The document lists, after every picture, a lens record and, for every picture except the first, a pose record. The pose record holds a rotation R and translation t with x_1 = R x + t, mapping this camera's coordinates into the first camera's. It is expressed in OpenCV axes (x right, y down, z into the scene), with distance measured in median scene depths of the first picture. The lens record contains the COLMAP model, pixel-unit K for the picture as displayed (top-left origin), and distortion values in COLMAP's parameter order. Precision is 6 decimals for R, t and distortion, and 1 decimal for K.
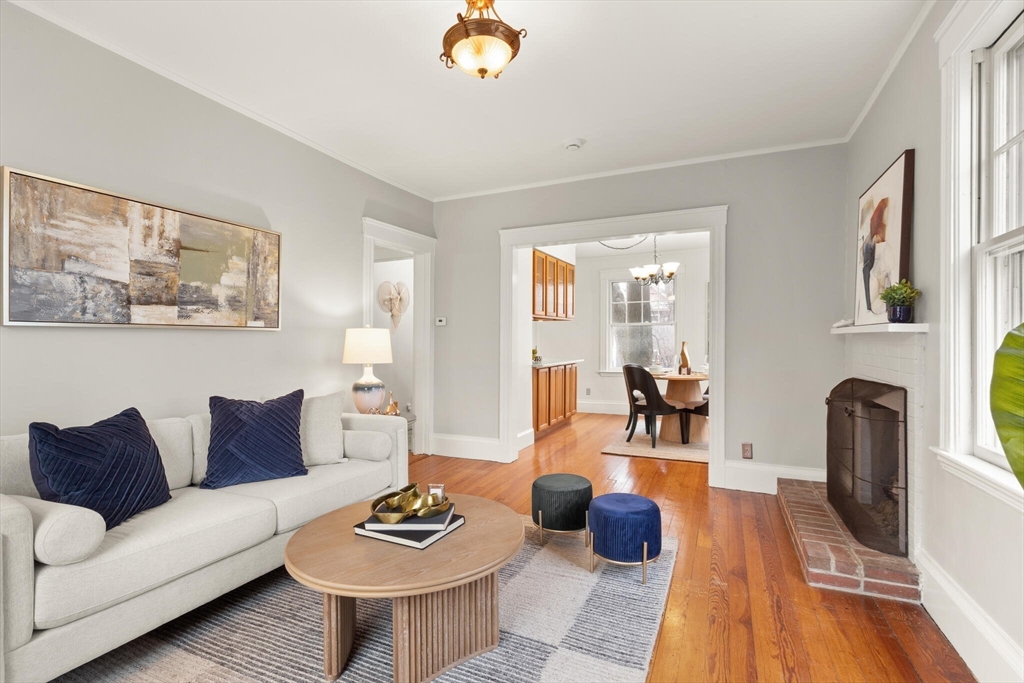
lens RADIAL K [[476.0, 0, 516.5], [0, 476.0, 342.4], [0, 0, 1]] dist [0.003355, 0.000681]
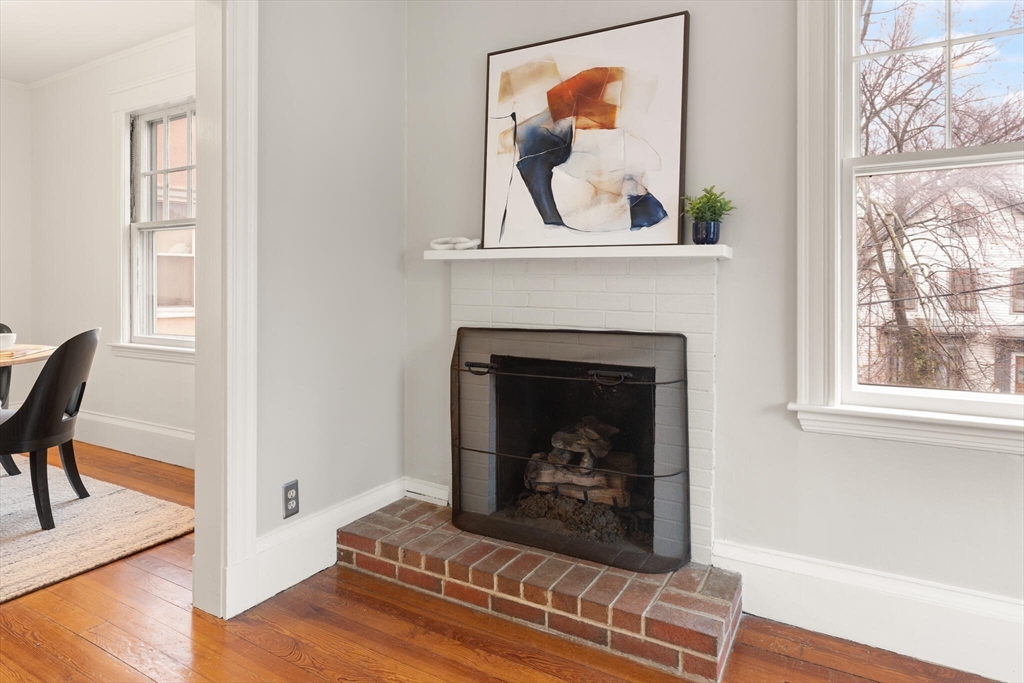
lens RADIAL K [[593.2, 0, 510.9], [0, 593.2, 289.1], [0, 0, 1]] dist [0.004192, 0.000781]
pose [[0.110706, -0.005828, 0.993836, -0.102969], [-0.003930, 0.999972, 0.006302, 0.016724], [-0.993845, -0.004603, 0.110680, 0.928249]]
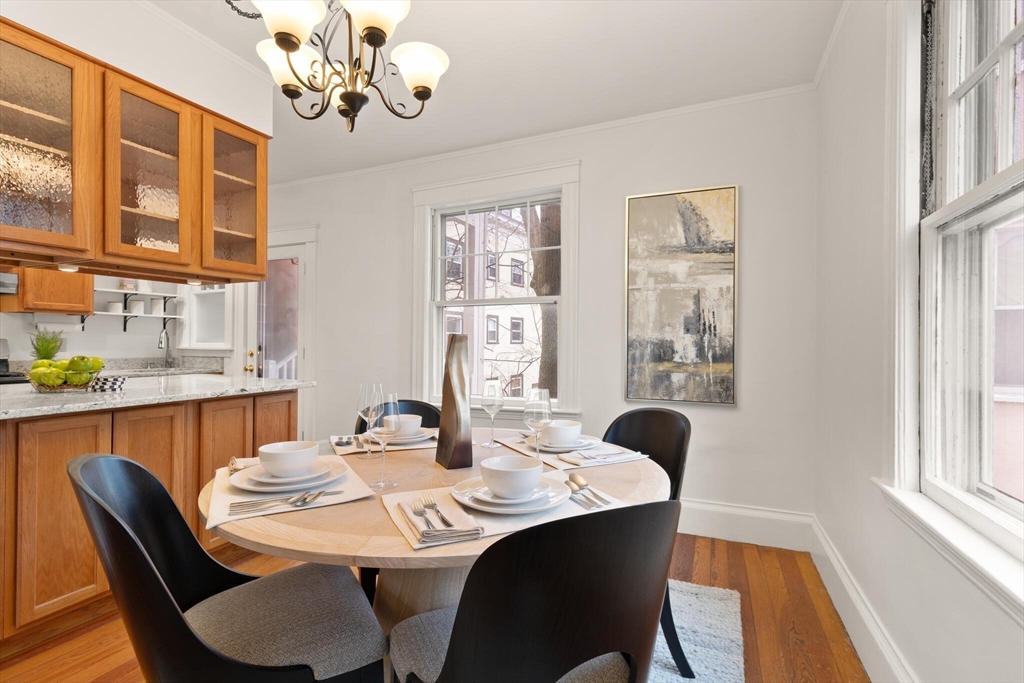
lens RADIAL K [[467.4, 0, 512.0], [0, 467.4, 341.5], [0, 0, 1]] dist [0.004695, 0.000291]
pose [[0.999959, 0.007547, 0.005003, 0.749034], [-0.007503, 0.999932, -0.008887, 0.006493], [-0.005070, 0.008849, 0.999948, 1.480506]]
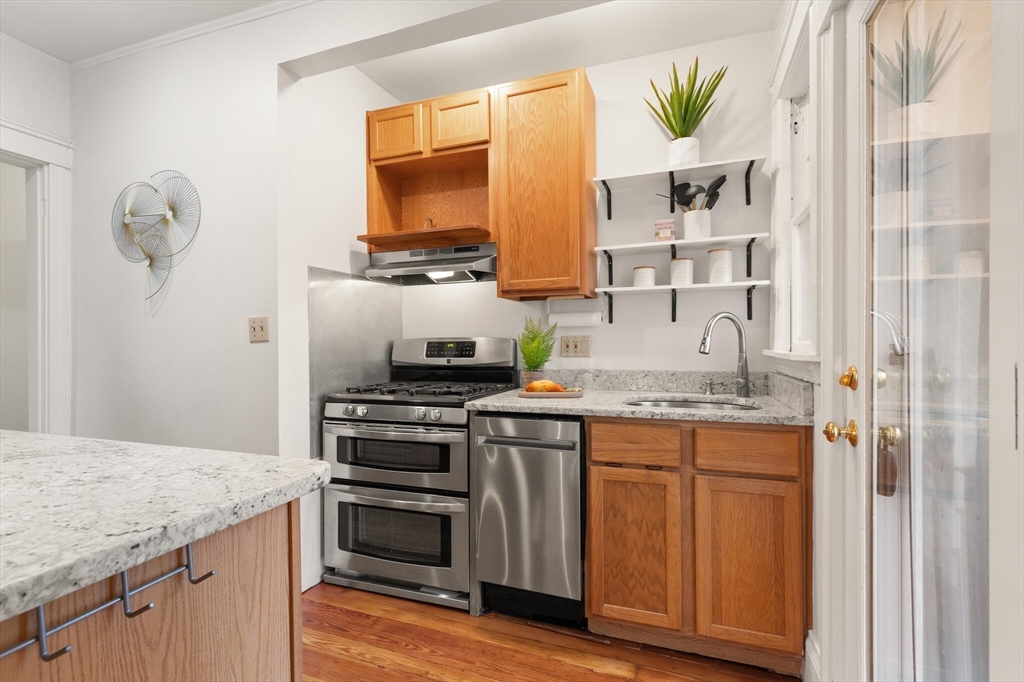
lens RADIAL K [[476.0, 0, 516.5], [0, 476.0, 341.9], [0, 0, 1]] dist [0.003355, 0.000681]
pose [[0.053387, -0.002764, -0.998570, 0.297746], [0.000372, 0.999996, -0.002748, 0.008257], [0.998574, -0.000225, 0.053388, 2.709999]]
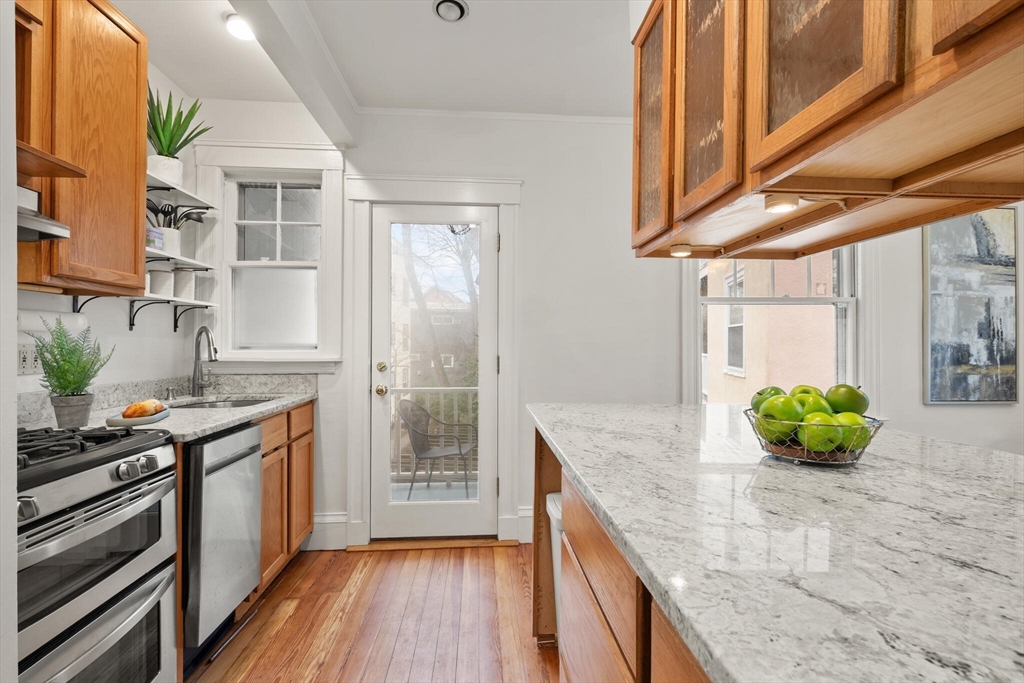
lens RADIAL K [[466.7, 0, 514.3], [0, 466.7, 337.4], [0, 0, 1]] dist [0.001645, -0.000204]
pose [[0.881823, 0.007675, 0.471519, -0.325452], [-0.001879, 0.999917, -0.012763, -0.008159], [-0.471578, 0.010369, 0.881764, 2.034005]]
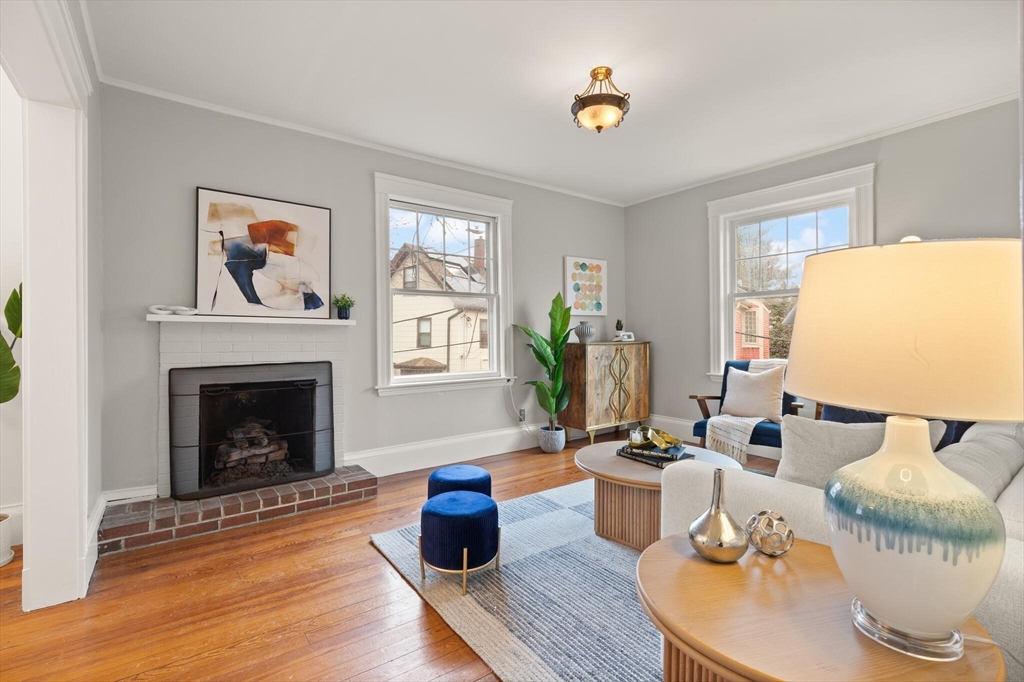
lens RADIAL K [[466.7, 0, 514.3], [0, 466.7, 336.9], [0, 0, 1]] dist [0.001645, -0.000204]
pose [[-0.868865, 0.002753, 0.495042, -0.367478], [0.003043, 0.999995, -0.000221, 0.014451], [-0.495040, 0.001315, -0.868869, 1.614263]]
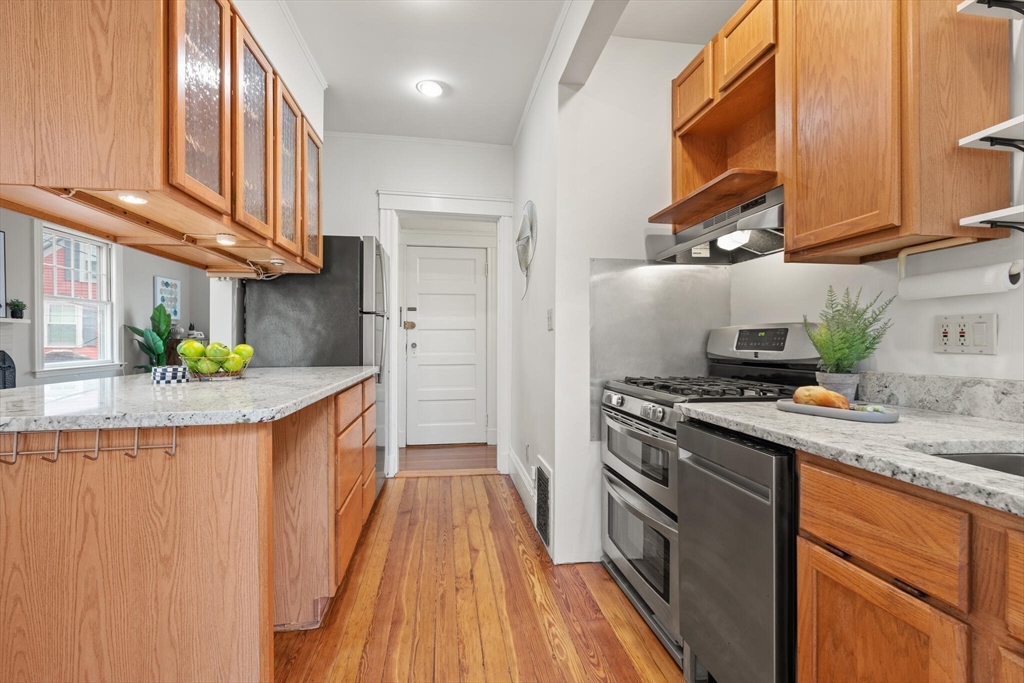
lens RADIAL K [[467.4, 0, 512.0], [0, 467.4, 341.5], [0, 0, 1]] dist [0.004695, 0.000291]
pose [[-0.847465, -0.004422, -0.530833, 0.043190], [-0.008498, 0.999950, 0.005236, 0.022859], [0.530783, 0.008948, -0.847460, 3.029481]]
